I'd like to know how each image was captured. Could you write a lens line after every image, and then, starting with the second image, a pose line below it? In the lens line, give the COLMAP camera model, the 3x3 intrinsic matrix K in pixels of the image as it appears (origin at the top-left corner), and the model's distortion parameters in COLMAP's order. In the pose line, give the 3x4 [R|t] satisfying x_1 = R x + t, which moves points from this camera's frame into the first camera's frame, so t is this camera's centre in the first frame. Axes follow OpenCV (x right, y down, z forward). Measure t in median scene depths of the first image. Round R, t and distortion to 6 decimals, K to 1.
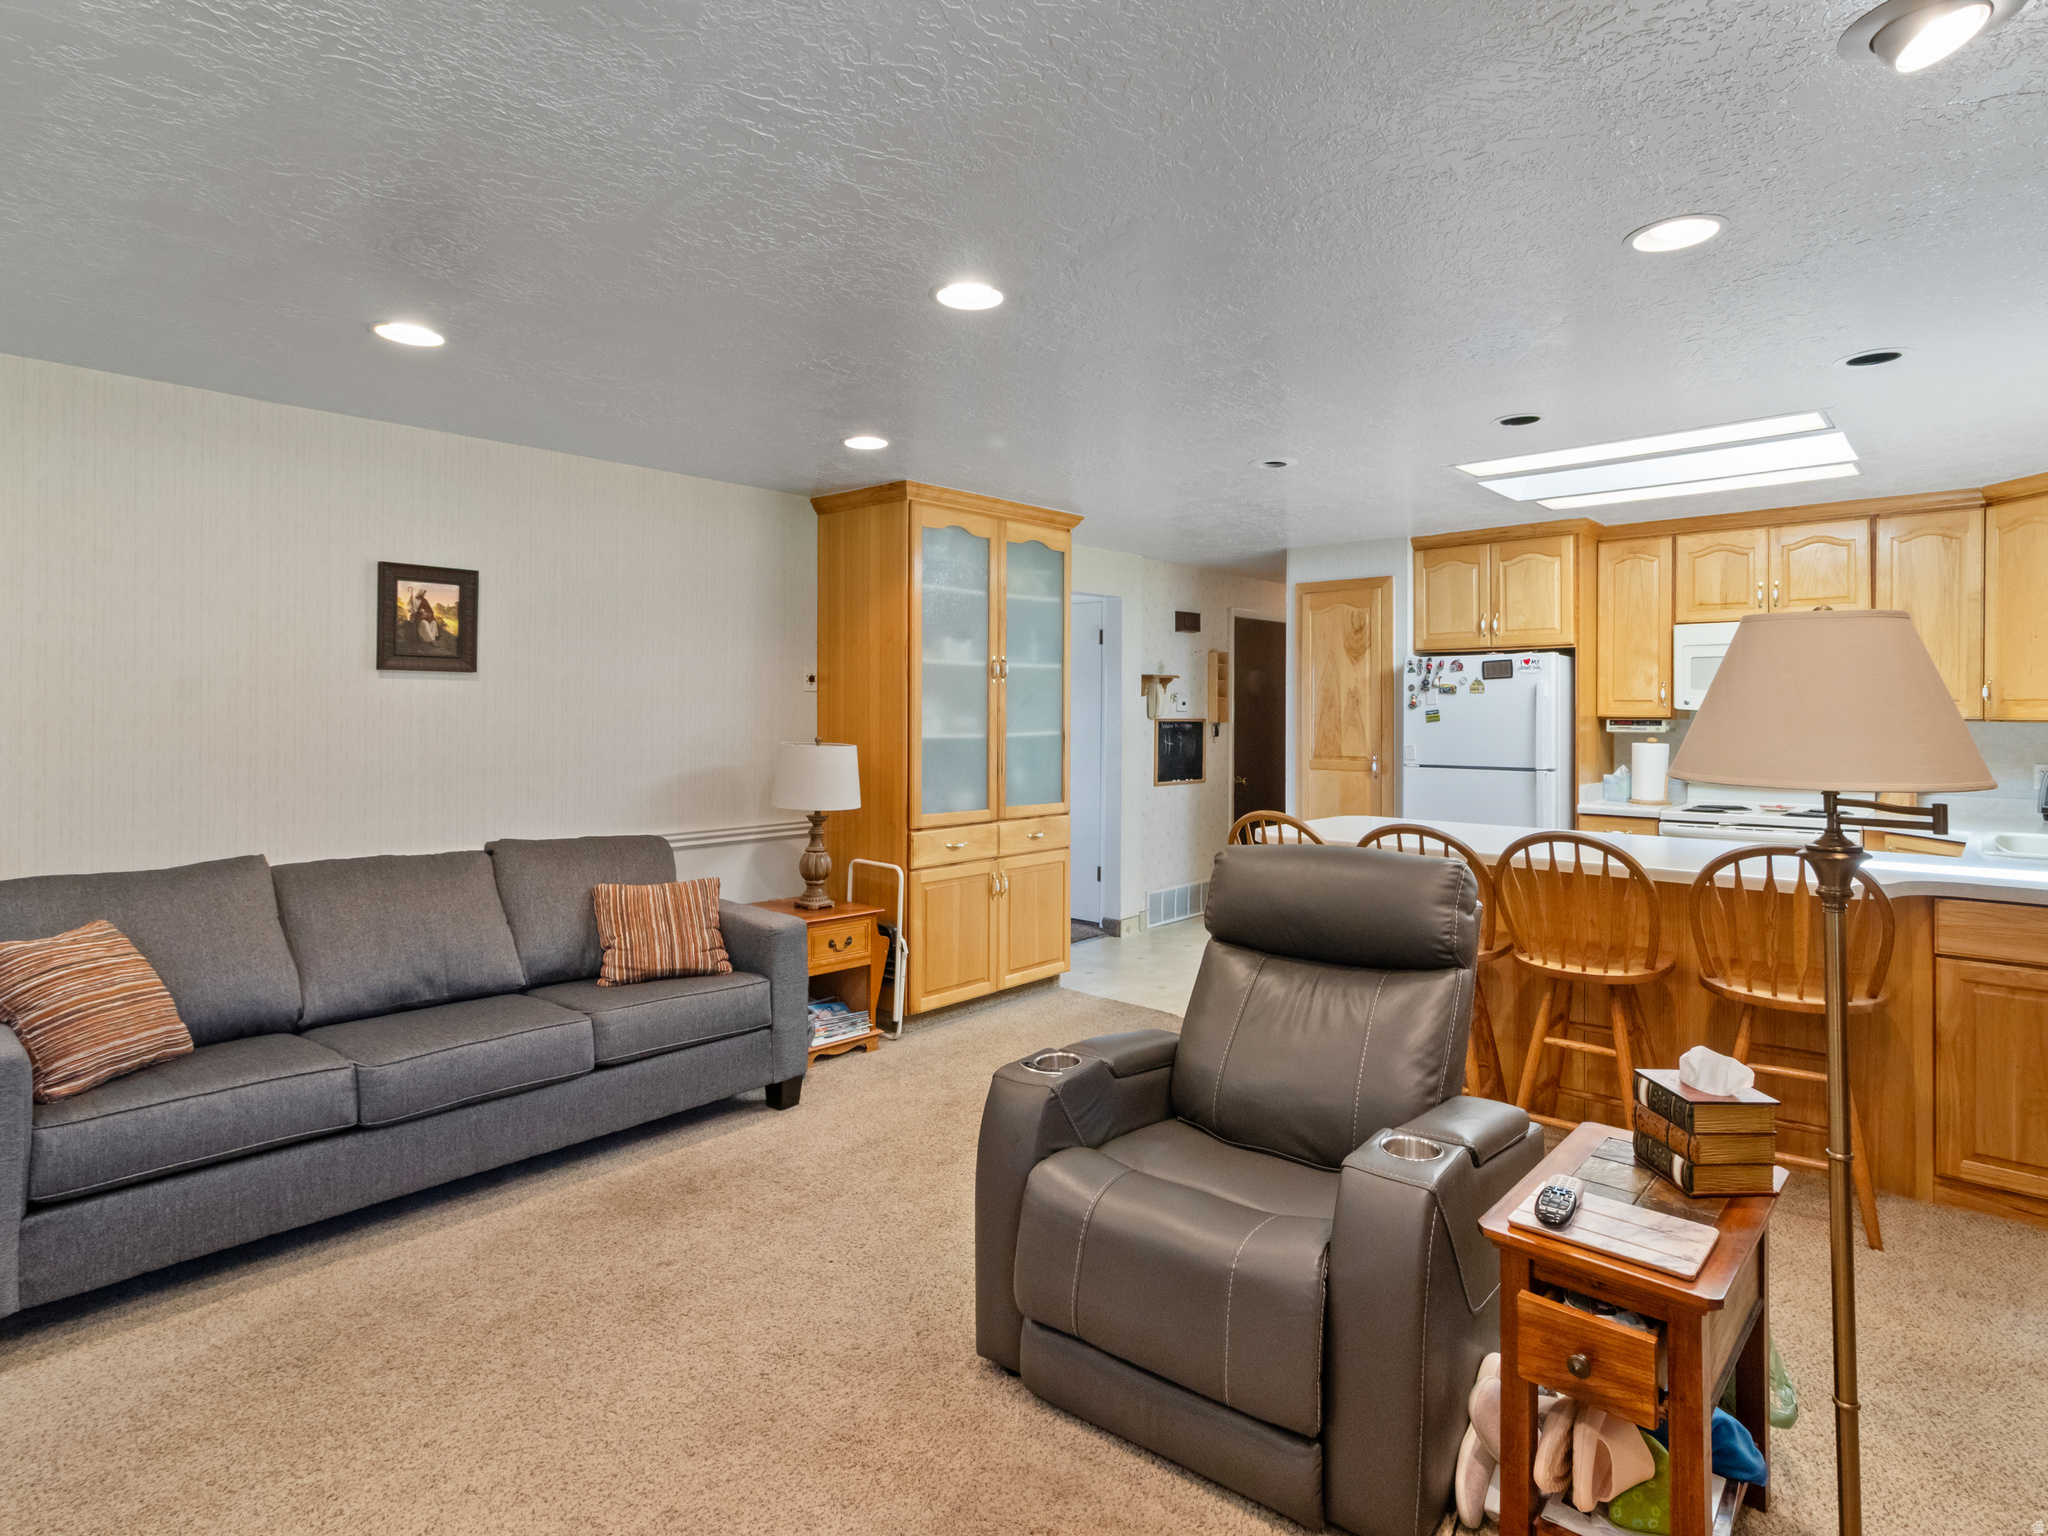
lens RADIAL K [[1094.1, 0, 1025.7], [0, 1094.1, 756.7], [0, 0, 1]] dist [0.007382, -0.000414]
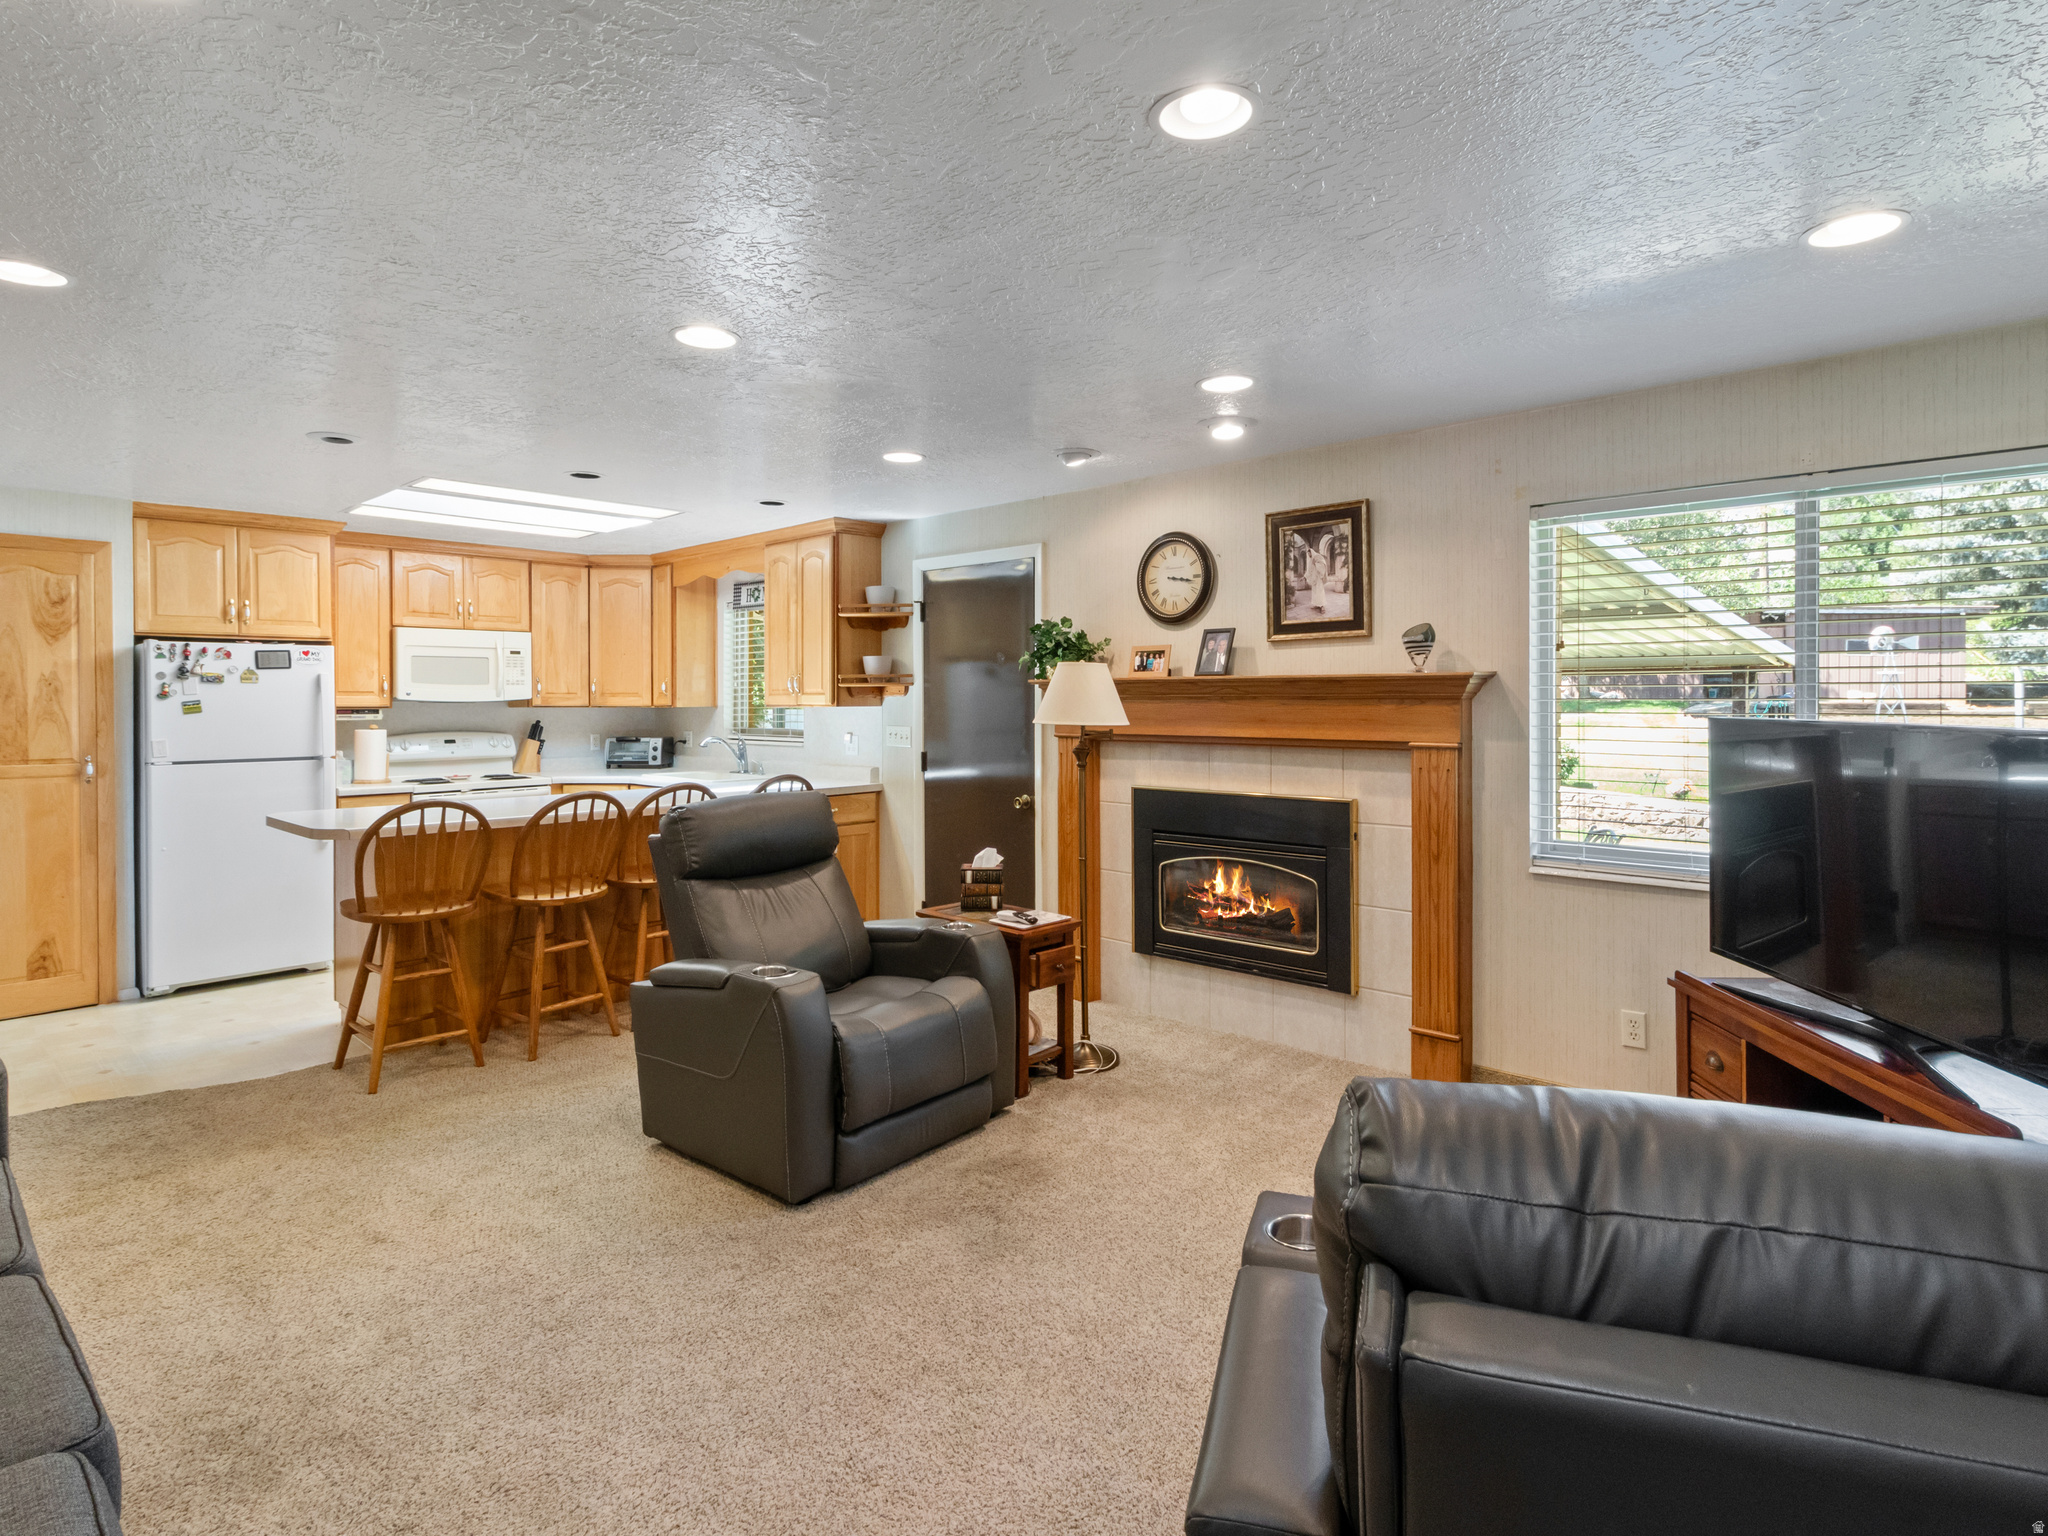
lens RADIAL K [[1094.1, 0, 1024.2], [0, 1094.1, 775.8], [0, 0, 1]] dist [0.007382, -0.000414]
pose [[0.022948, -0.068844, 0.997363, -0.553148], [0.049118, 0.996499, 0.067654, -0.008144], [-0.998529, 0.047436, 0.026249, 0.298017]]
